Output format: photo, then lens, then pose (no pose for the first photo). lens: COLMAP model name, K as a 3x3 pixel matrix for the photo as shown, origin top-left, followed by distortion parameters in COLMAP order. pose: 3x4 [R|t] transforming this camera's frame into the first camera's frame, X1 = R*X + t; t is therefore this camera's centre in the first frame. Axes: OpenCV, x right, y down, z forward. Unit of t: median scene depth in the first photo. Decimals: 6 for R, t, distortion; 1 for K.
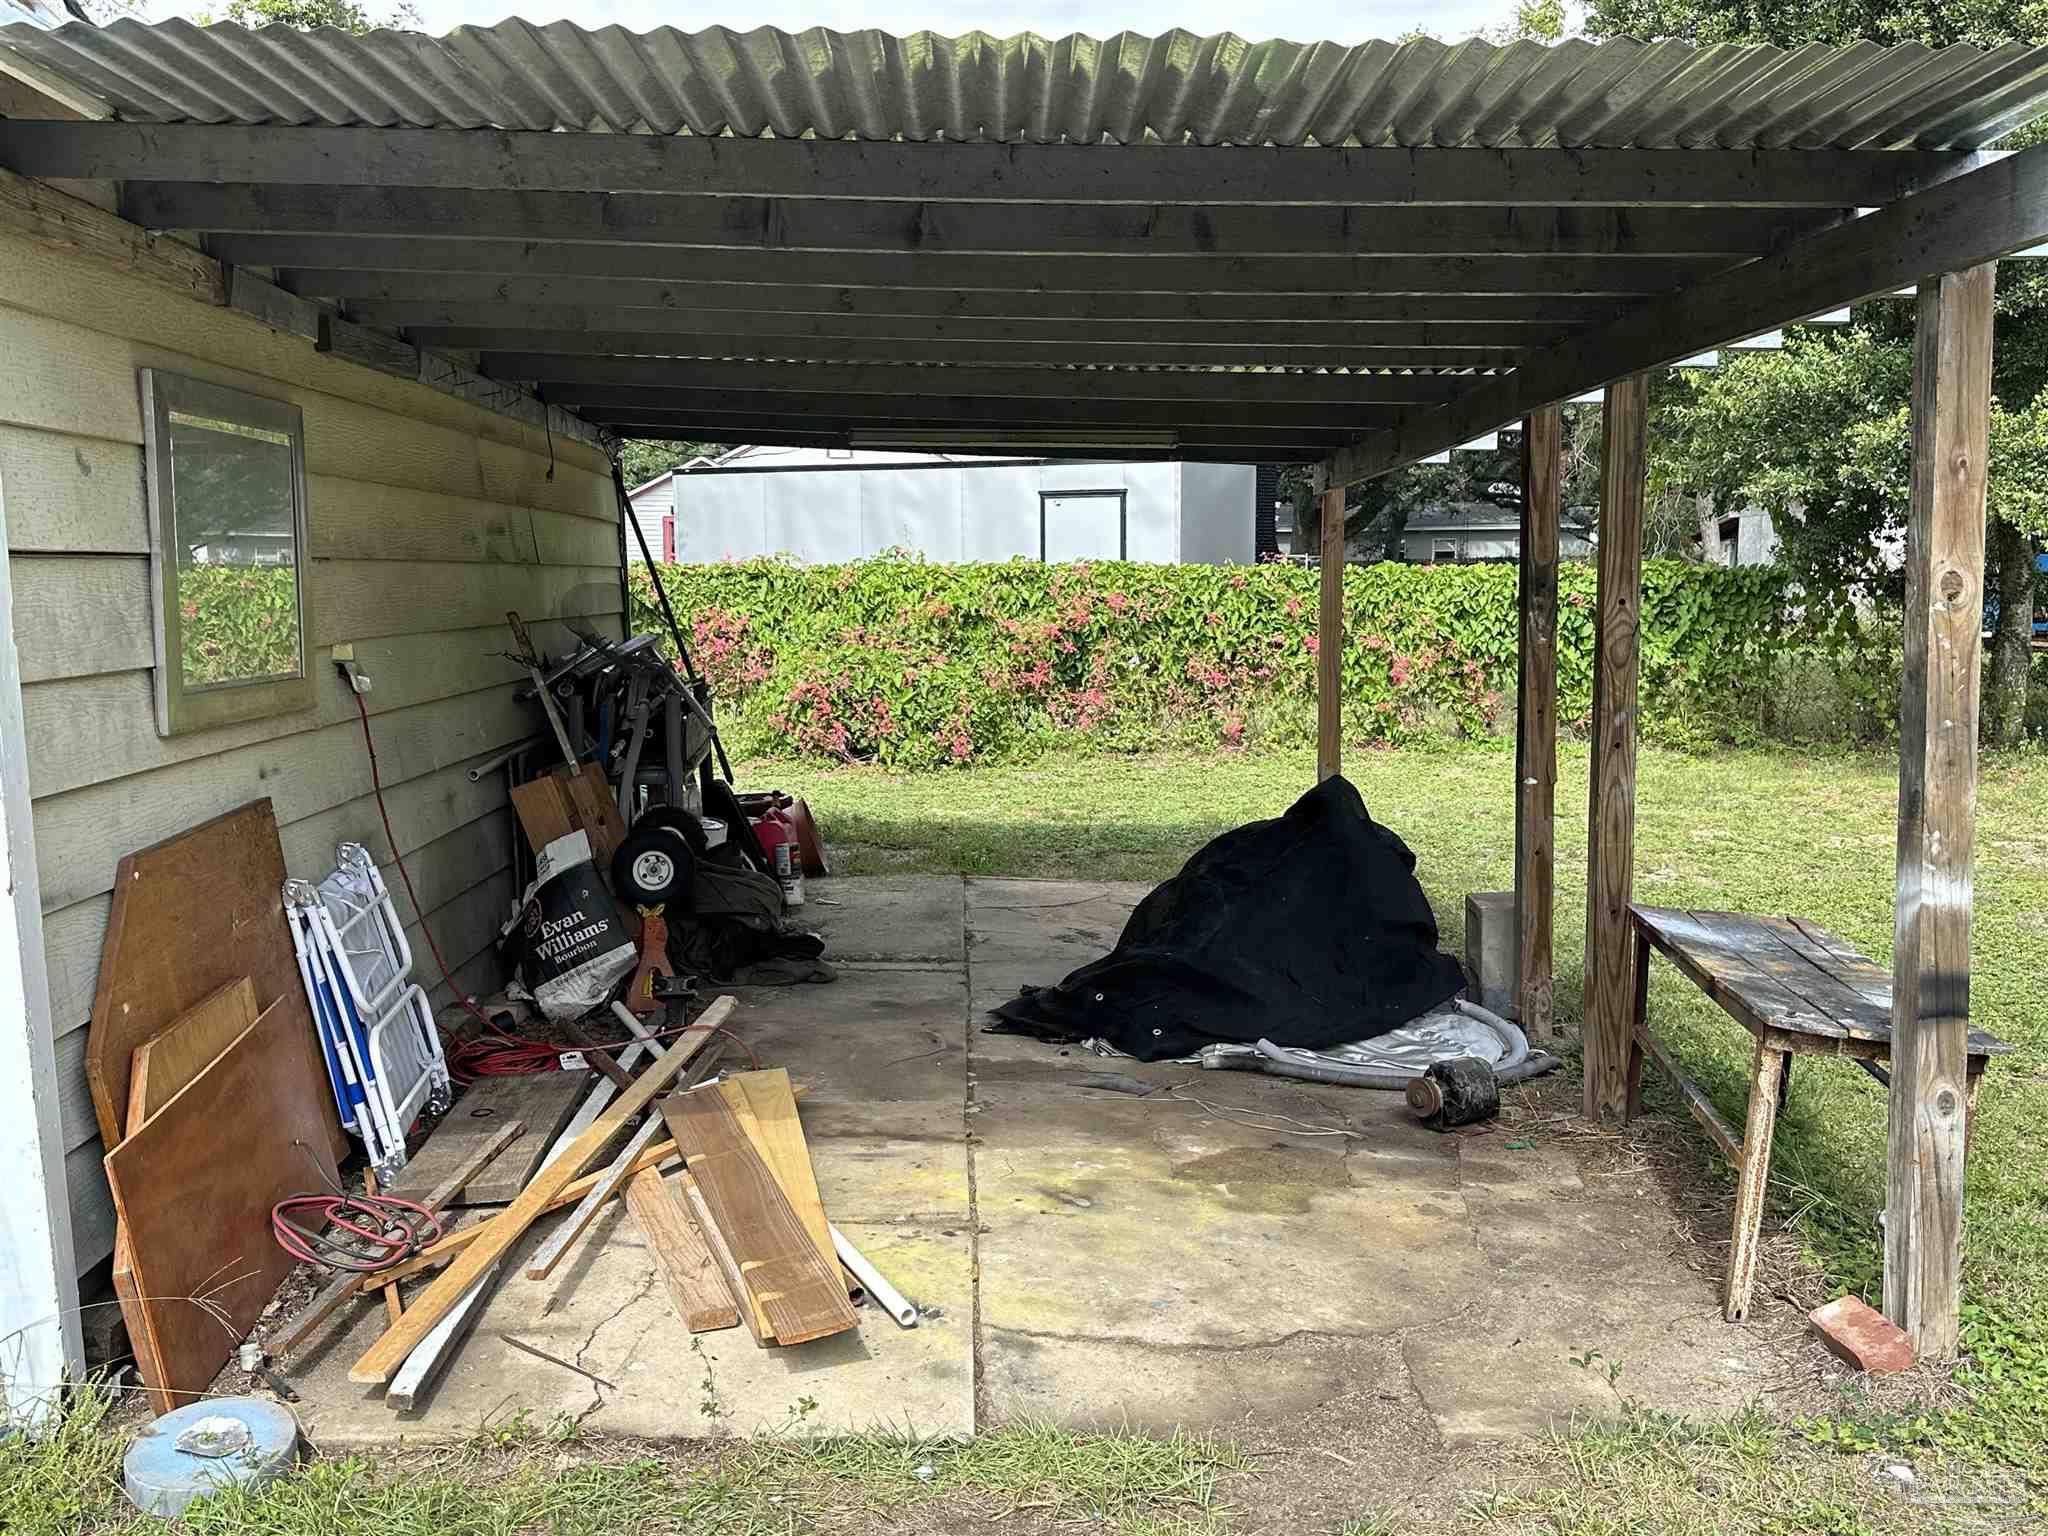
lens RADIAL K [[1871.5, 0, 1024.0], [0, 1871.5, 768.0], [0, 0, 1]] dist [0.183630, -0.385948]
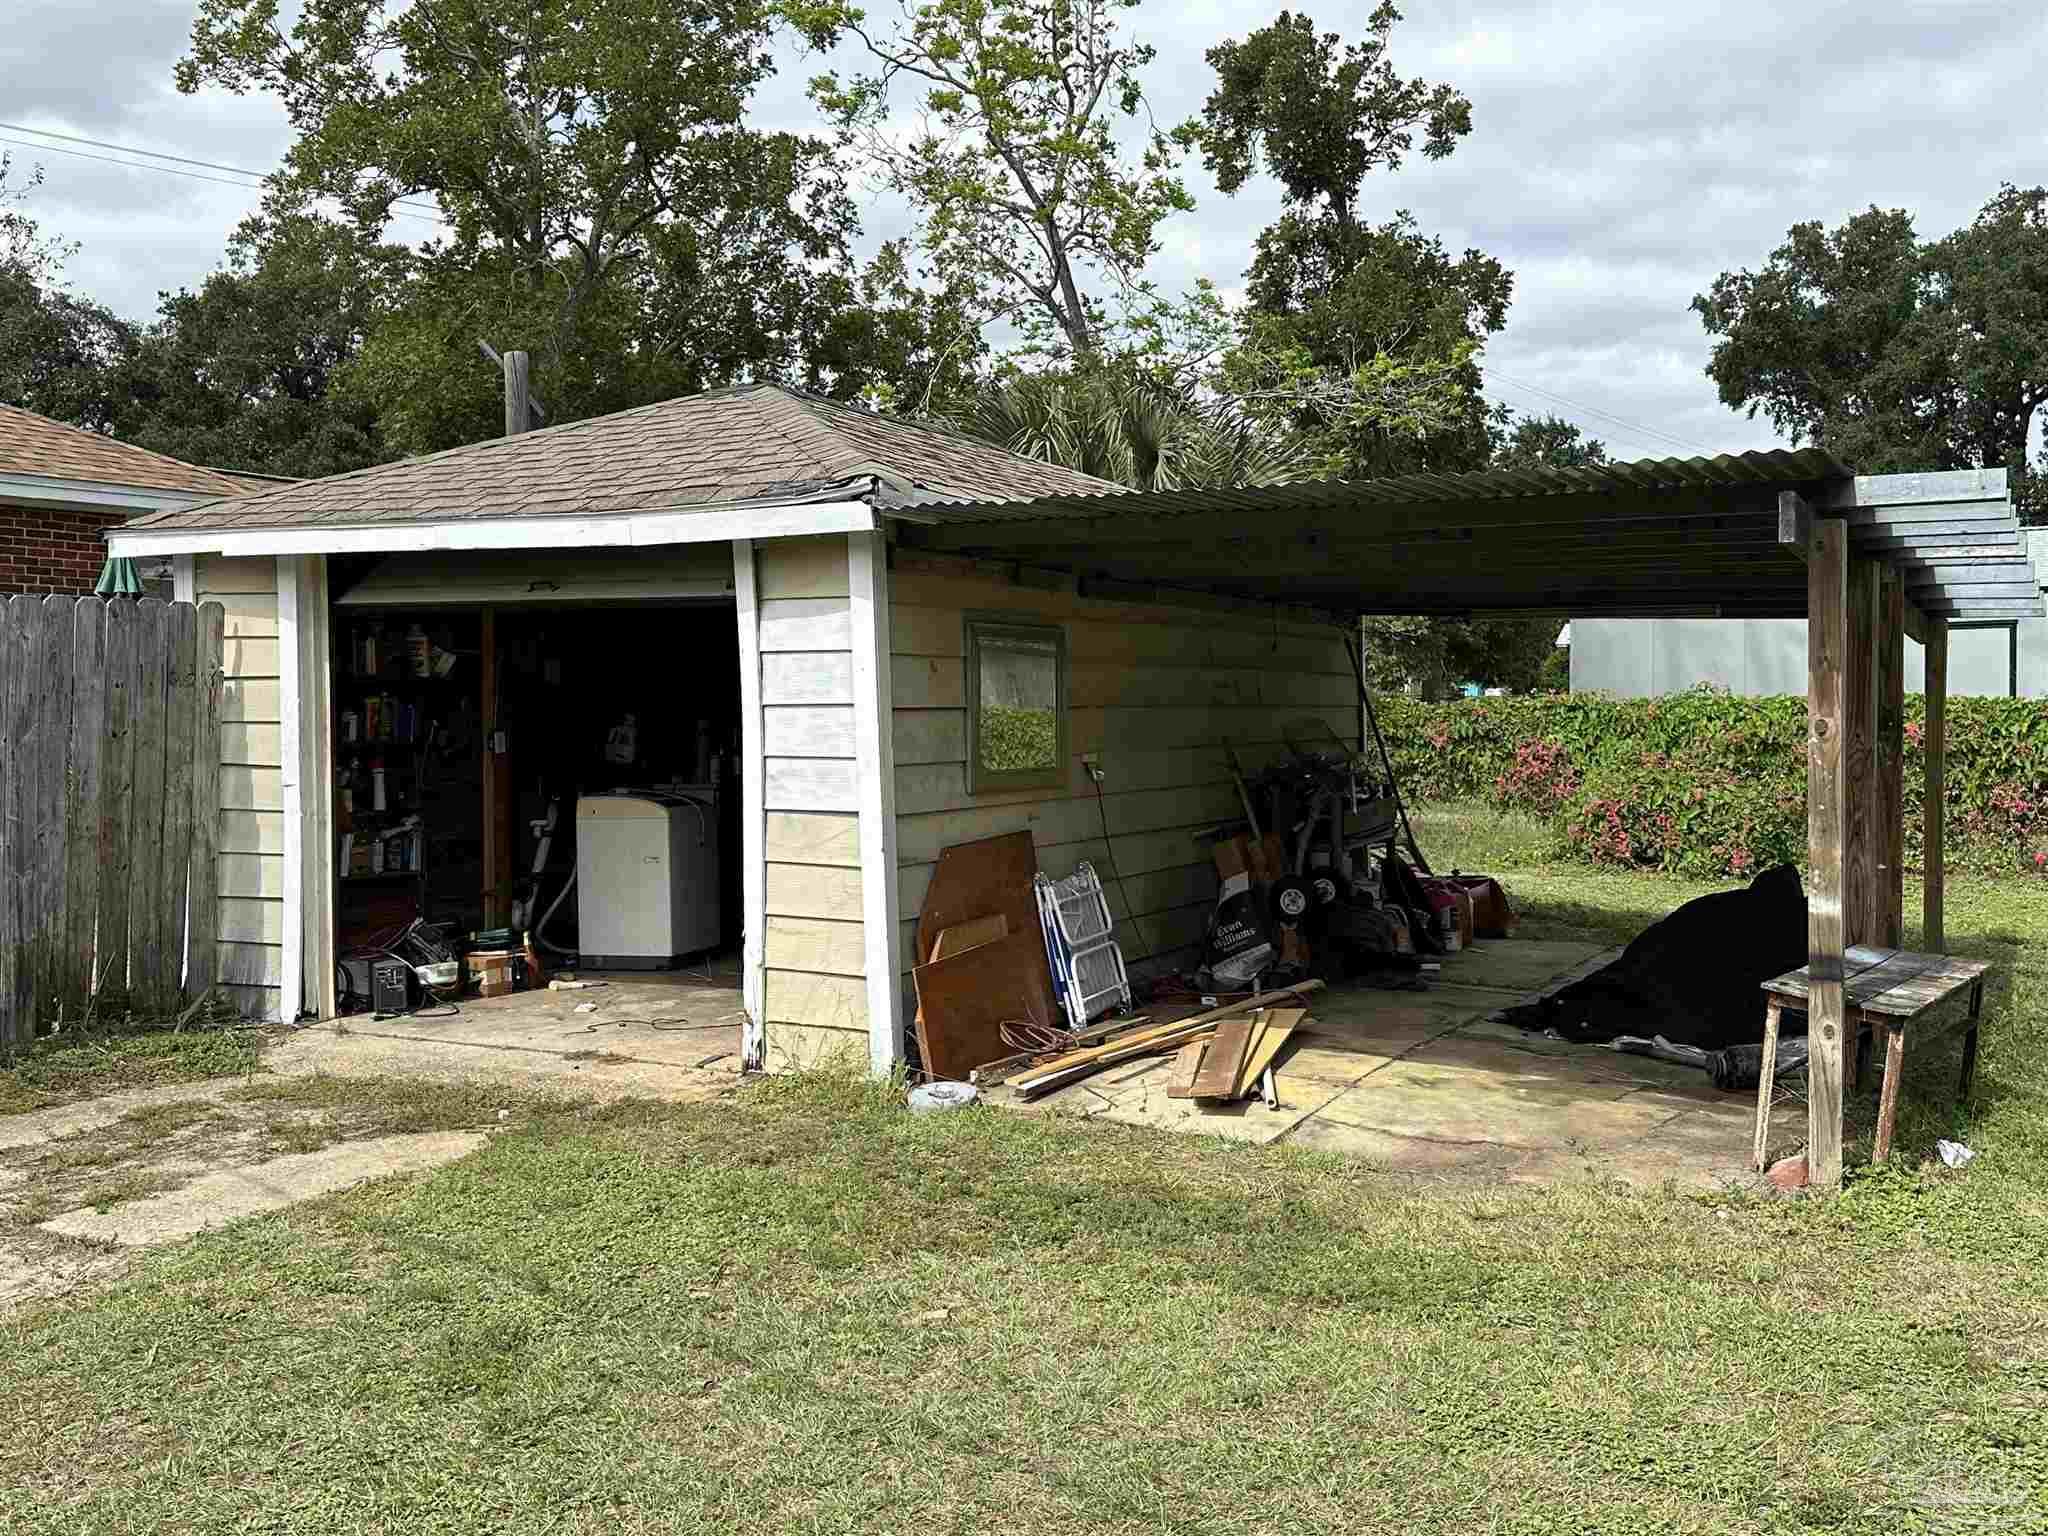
lens RADIAL K [[1871.5, 0, 1024.0], [0, 1871.5, 768.0], [0, 0, 1]] dist [0.183630, -0.385948]
pose [[0.861924, 0.017755, -0.506726, 0.417374], [-0.051679, 0.997258, -0.052962, 0.039756], [0.504397, 0.071836, 0.860479, -0.483078]]
